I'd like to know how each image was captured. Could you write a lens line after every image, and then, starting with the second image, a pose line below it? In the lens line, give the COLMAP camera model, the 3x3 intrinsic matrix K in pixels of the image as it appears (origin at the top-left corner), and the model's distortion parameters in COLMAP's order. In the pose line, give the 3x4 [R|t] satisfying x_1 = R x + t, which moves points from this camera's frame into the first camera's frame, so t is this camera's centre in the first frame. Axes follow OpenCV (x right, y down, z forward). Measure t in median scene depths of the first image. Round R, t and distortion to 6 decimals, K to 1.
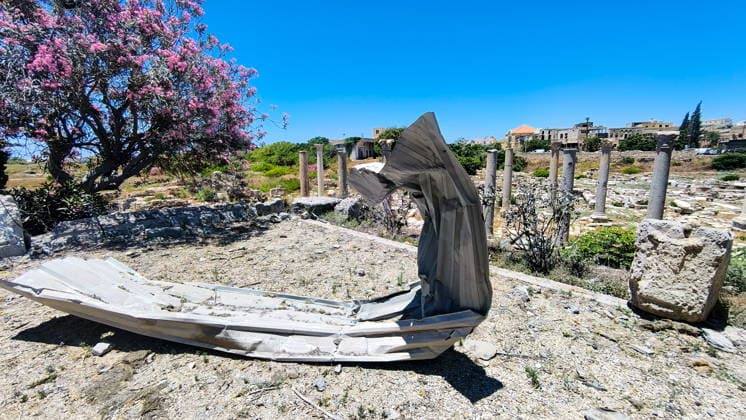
lens RADIAL K [[299.5, 0, 373.0], [0, 299.5, 210.0], [0, 0, 1]] dist [0.000404, 0.000115]
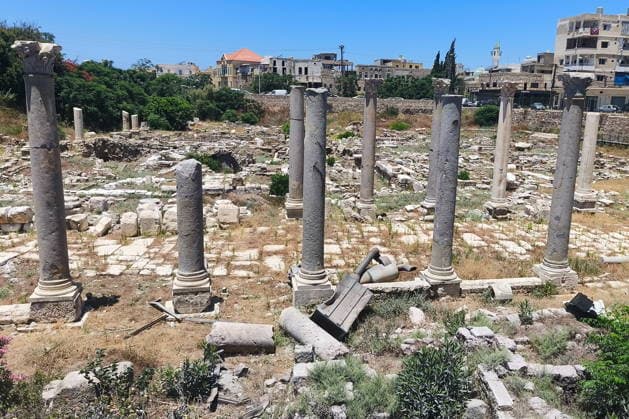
lens RADIAL K [[472.7, 0, 314.5], [0, 472.7, 209.5], [0, 0, 1]] dist [0.042506, 0.001193]
pose [[0.787131, -0.103214, 0.608089, -0.022654], [0.066072, 0.994336, 0.083249, -0.028318], [-0.613237, -0.025351, 0.789492, 0.155047]]
